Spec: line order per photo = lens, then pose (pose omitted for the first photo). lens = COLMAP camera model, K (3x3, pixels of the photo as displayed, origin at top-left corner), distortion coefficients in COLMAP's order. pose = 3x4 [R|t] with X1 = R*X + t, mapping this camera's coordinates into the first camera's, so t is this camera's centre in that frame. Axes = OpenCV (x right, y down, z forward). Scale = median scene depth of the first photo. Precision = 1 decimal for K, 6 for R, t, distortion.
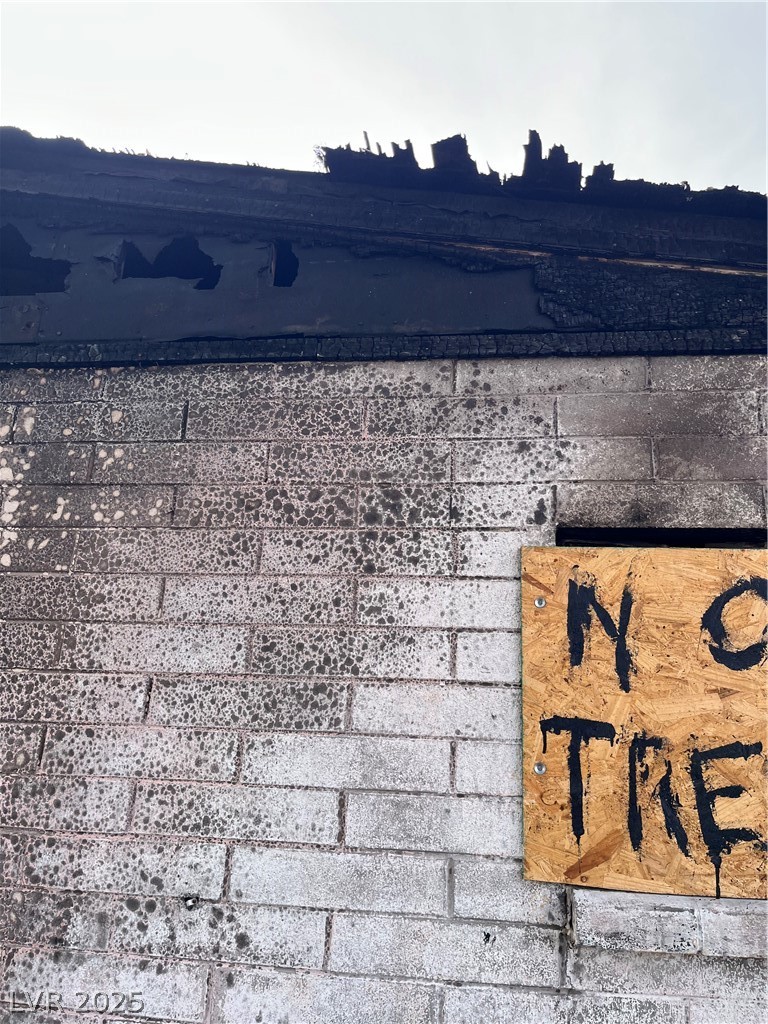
lens RADIAL K [[768.5, 0, 373.8], [0, 768.5, 509.1], [0, 0, 1]] dist [0.072849, -0.104079]
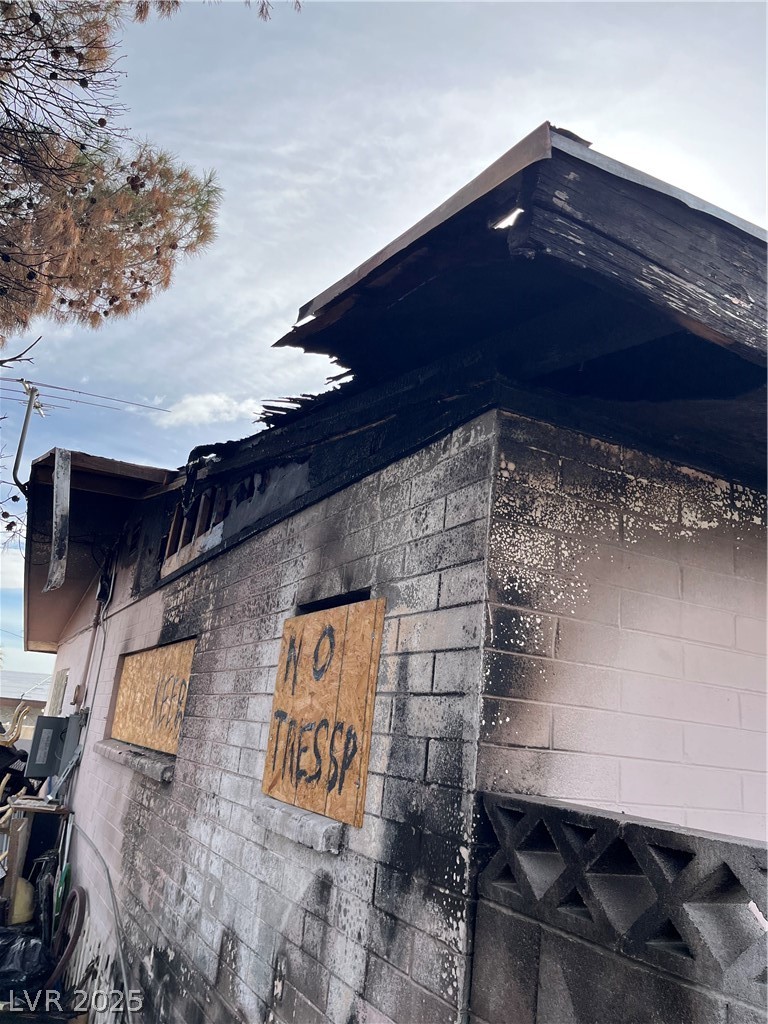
lens RADIAL K [[768.5, 0, 373.8], [0, 768.5, 509.1], [0, 0, 1]] dist [0.072849, -0.104079]
pose [[0.552823, -0.217283, -0.804472, 1.823433], [0.171739, 0.974389, -0.145159, 0.093504], [0.815409, -0.057912, 0.575981, 0.111707]]
